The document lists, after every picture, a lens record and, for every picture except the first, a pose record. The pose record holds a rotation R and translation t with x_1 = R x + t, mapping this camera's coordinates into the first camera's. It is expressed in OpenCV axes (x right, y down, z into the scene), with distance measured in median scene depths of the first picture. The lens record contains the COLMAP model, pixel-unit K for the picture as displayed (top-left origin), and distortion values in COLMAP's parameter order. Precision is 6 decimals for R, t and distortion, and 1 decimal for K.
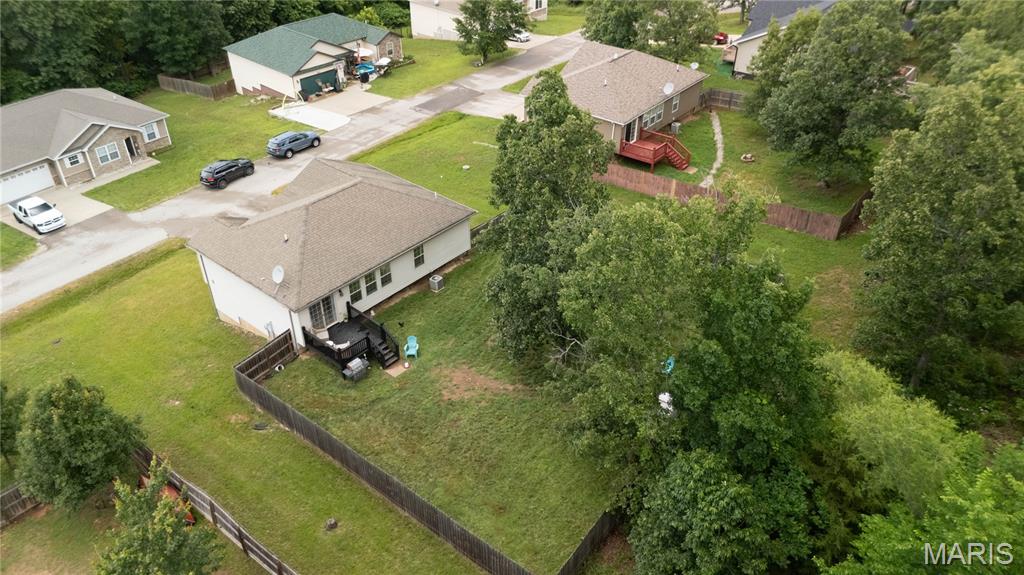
lens RADIAL K [[735.9, 0, 512.0], [0, 735.9, 287.5], [0, 0, 1]] dist [0.058013, -0.046224]
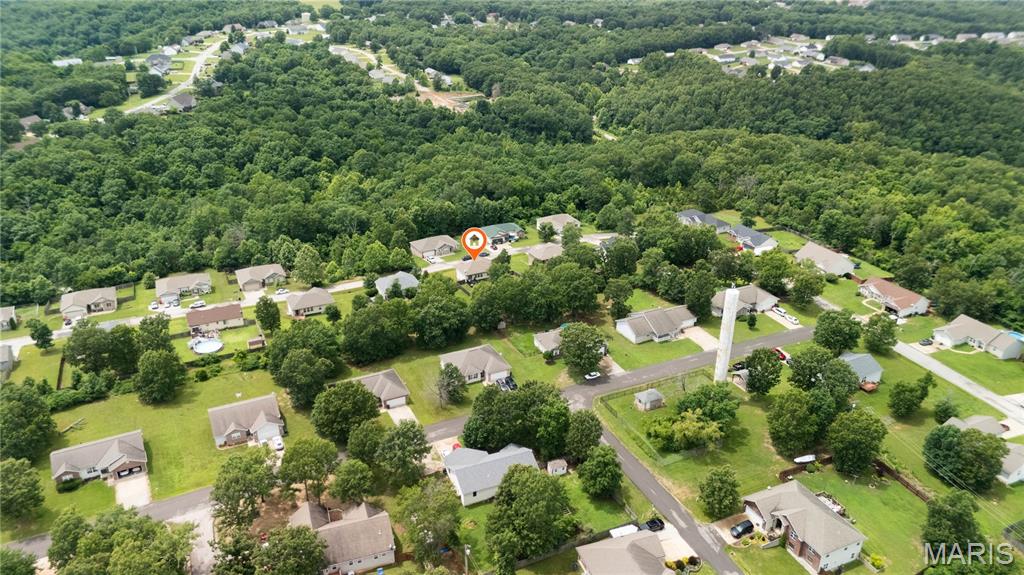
lens RADIAL K [[735.9, 0, 512.0], [0, 735.9, 287.5], [0, 0, 1]] dist [0.058013, -0.046224]
pose [[0.917024, 0.172133, -0.359775, 1.596446], [-0.233592, 0.962963, -0.134672, 0.591012], [0.323268, 0.207538, 0.923269, -3.196167]]
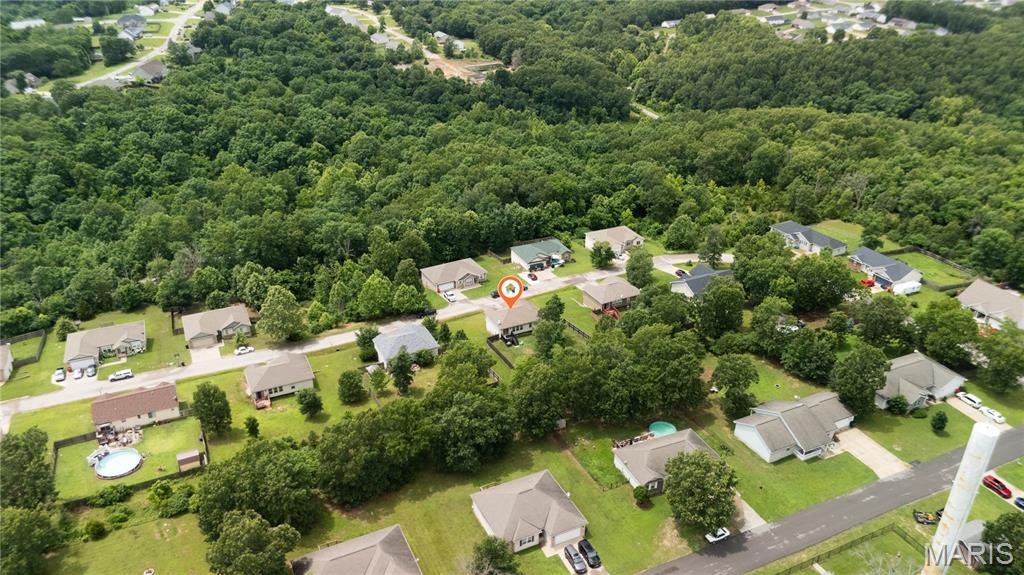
lens RADIAL K [[735.9, 0, 512.0], [0, 735.9, 287.5], [0, 0, 1]] dist [0.058013, -0.046224]
pose [[0.913443, 0.192390, -0.358619, 0.913509], [-0.238533, 0.967070, -0.088761, 0.108358], [0.329733, 0.166621, 0.929254, -2.210075]]
